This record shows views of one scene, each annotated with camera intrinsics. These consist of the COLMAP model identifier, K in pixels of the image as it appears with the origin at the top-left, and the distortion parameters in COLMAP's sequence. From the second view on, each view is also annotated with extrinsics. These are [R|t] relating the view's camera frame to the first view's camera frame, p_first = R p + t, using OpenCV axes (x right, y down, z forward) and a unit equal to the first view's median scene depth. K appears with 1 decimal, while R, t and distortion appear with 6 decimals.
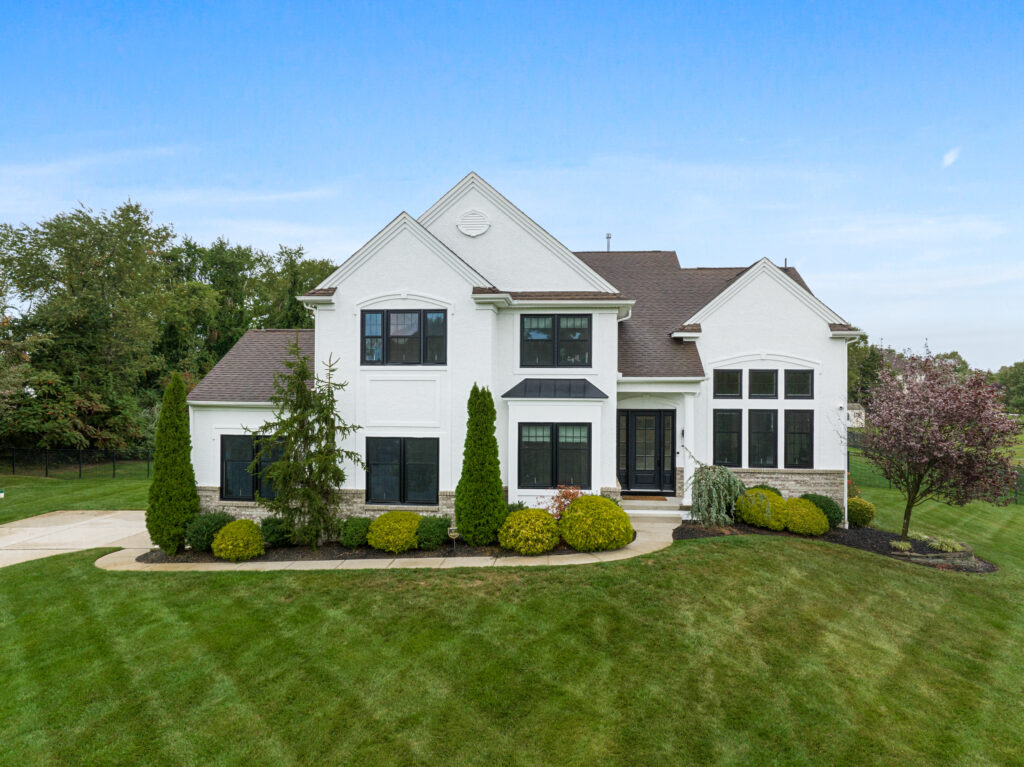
lens RADIAL K [[722.7, 0, 512.0], [0, 722.7, 383.5], [0, 0, 1]] dist [-0.059799, 0.041471]
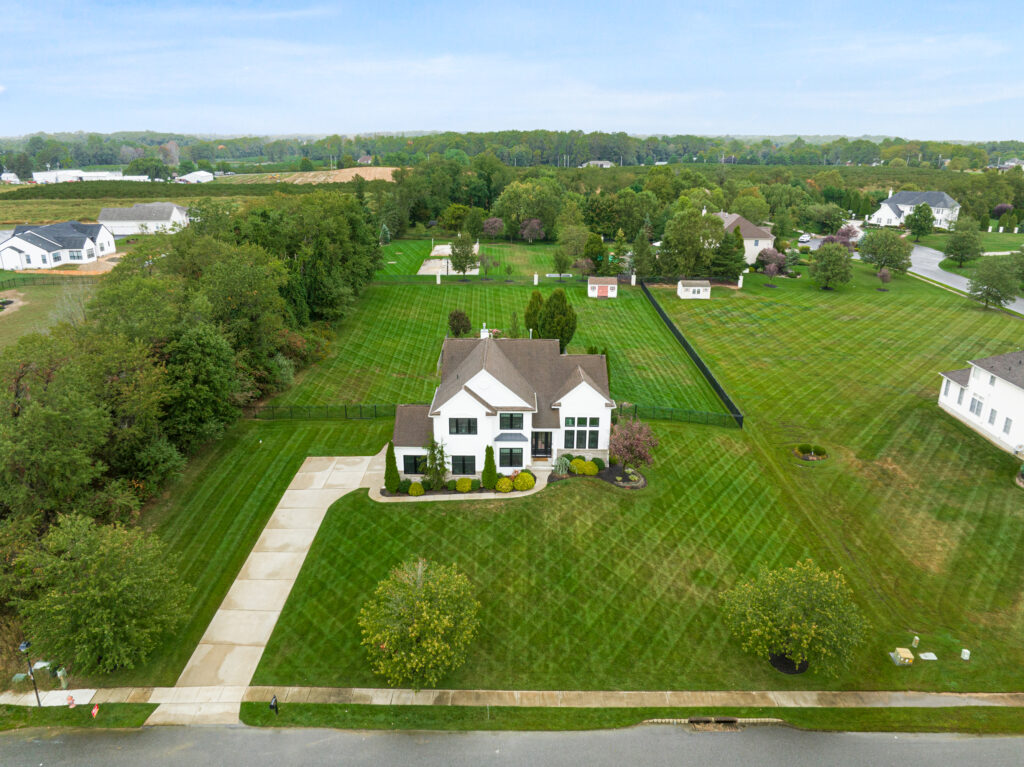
lens RADIAL K [[721.1, 0, 512.0], [0, 721.1, 383.5], [0, 0, 1]] dist [-0.037882, 0.000104]
pose [[0.995443, -0.029953, 0.090531, -0.220996], [-0.002542, 0.940713, 0.339195, -1.322515], [-0.095324, -0.337880, 0.936350, -1.917296]]
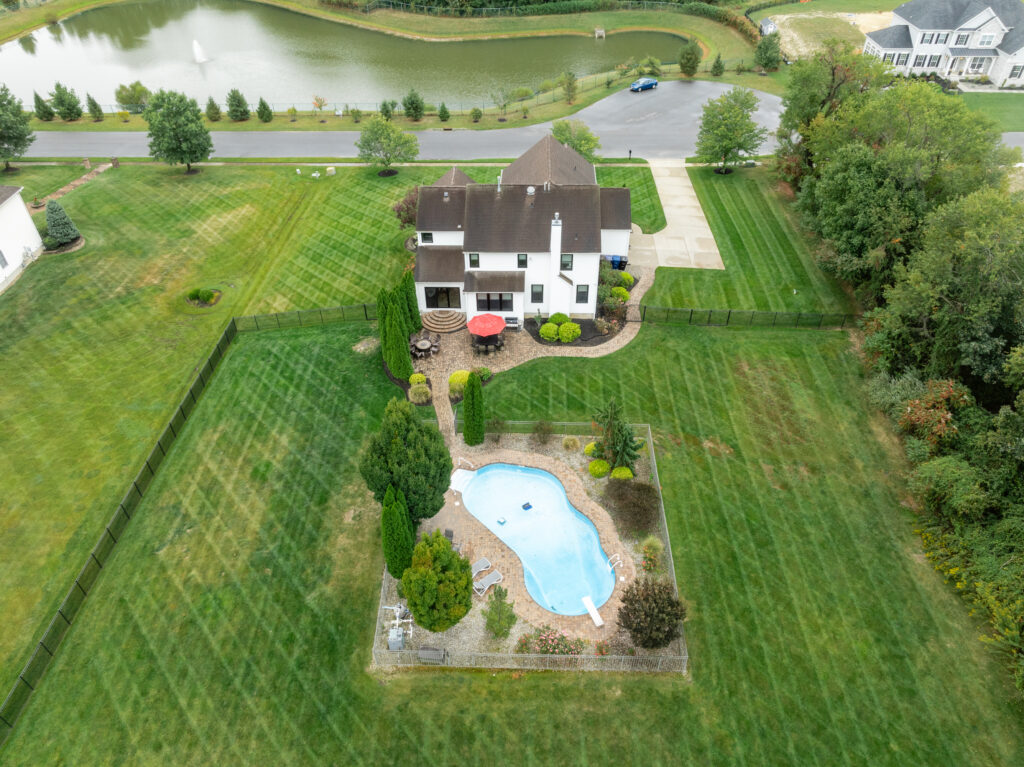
lens RADIAL K [[721.1, 0, 512.0], [0, 721.1, 383.5], [0, 0, 1]] dist [-0.037882, 0.000104]
pose [[-0.997985, 0.044981, -0.044743, 0.338077], [0.005940, 0.768374, 0.639974, -1.635589], [0.063166, 0.638419, -0.767093, 4.565986]]
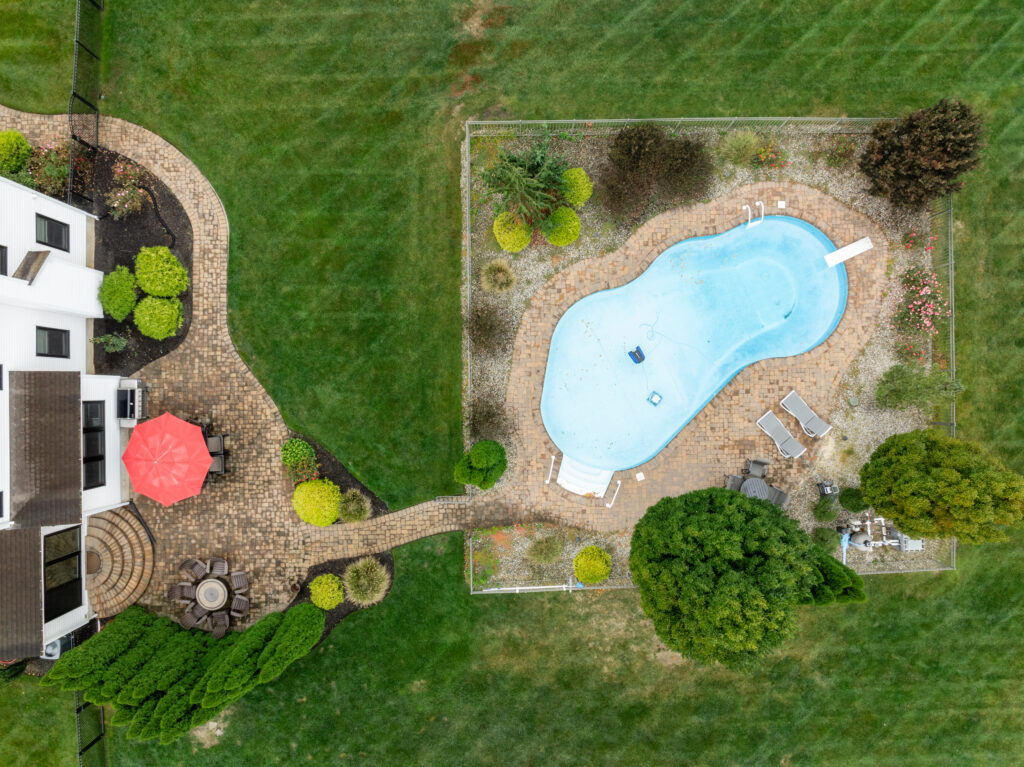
lens RADIAL K [[722.7, 0, 512.0], [0, 722.7, 383.5], [0, 0, 1]] dist [-0.059799, 0.041471]
pose [[0.104573, 0.994412, -0.014439, 0.244553], [0.013693, 0.013077, 0.999821, -1.170893], [0.994423, -0.104752, -0.012249, 2.705617]]
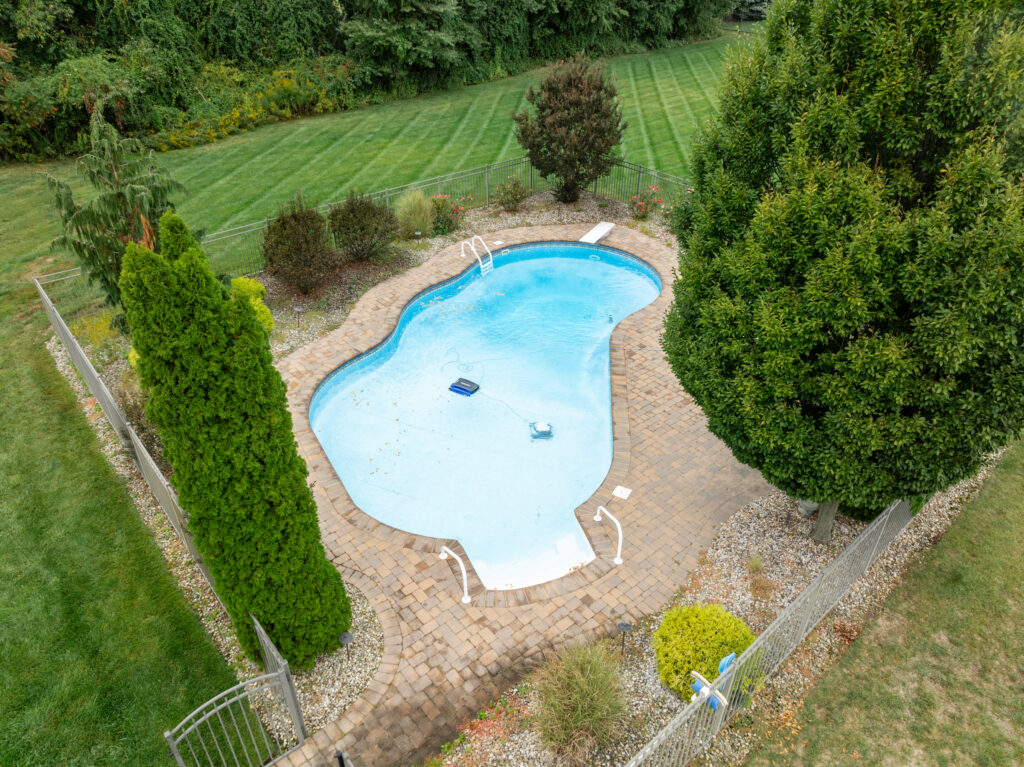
lens RADIAL K [[721.1, 0, 512.0], [0, 721.1, 383.5], [0, 0, 1]] dist [-0.037882, 0.000104]
pose [[0.711032, 0.379762, -0.591790, 0.715484], [0.005479, 0.838597, 0.544725, -0.181801], [0.703139, -0.390559, 0.594188, 2.496846]]
